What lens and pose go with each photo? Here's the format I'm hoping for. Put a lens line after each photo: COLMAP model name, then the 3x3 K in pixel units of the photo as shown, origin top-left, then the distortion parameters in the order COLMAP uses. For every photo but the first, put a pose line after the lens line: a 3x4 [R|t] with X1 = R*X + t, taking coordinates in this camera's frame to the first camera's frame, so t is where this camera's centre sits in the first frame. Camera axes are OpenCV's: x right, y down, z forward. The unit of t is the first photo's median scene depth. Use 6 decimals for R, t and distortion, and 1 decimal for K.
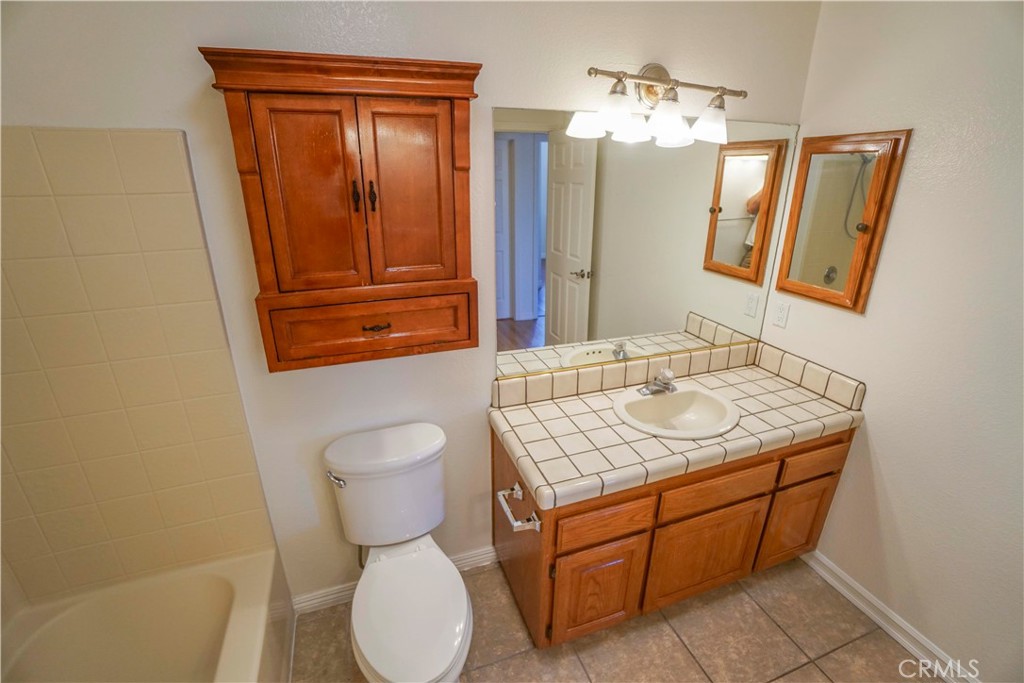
lens RADIAL K [[450.9, 0, 511.1], [0, 450.9, 337.2], [0, 0, 1]] dist [-0.065203, 0.023334]
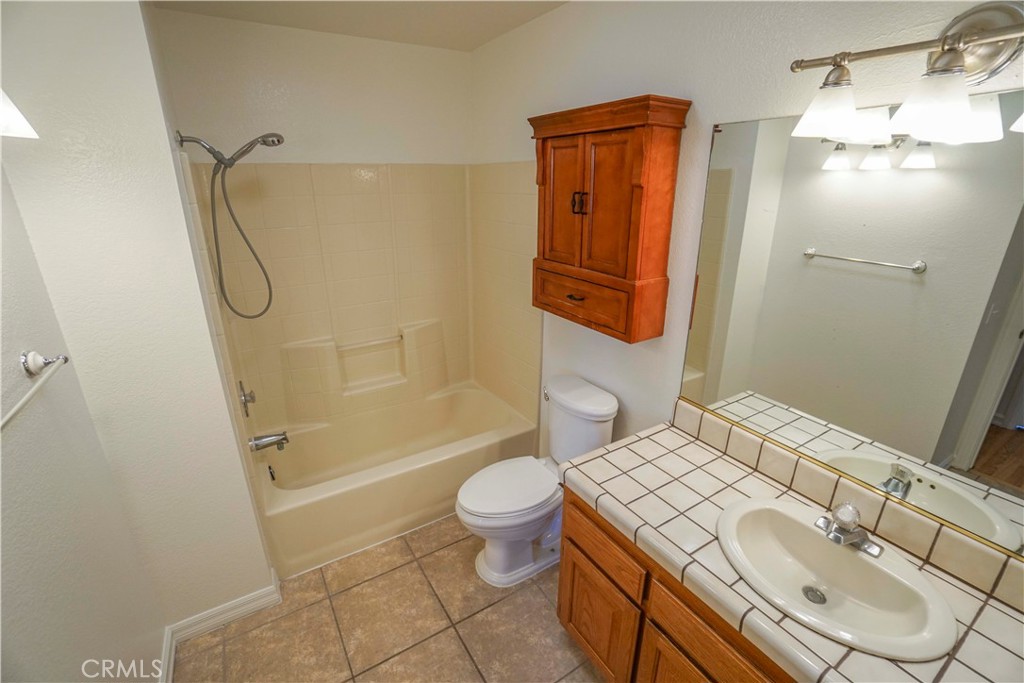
lens RADIAL K [[450.9, 0, 511.1], [0, 450.9, 337.2], [0, 0, 1]] dist [-0.065203, 0.023334]
pose [[0.222786, 0.317432, -0.921739, 0.933730], [-0.338940, 0.911738, 0.232065, -0.161296], [0.914049, 0.260713, 0.310712, 0.409881]]
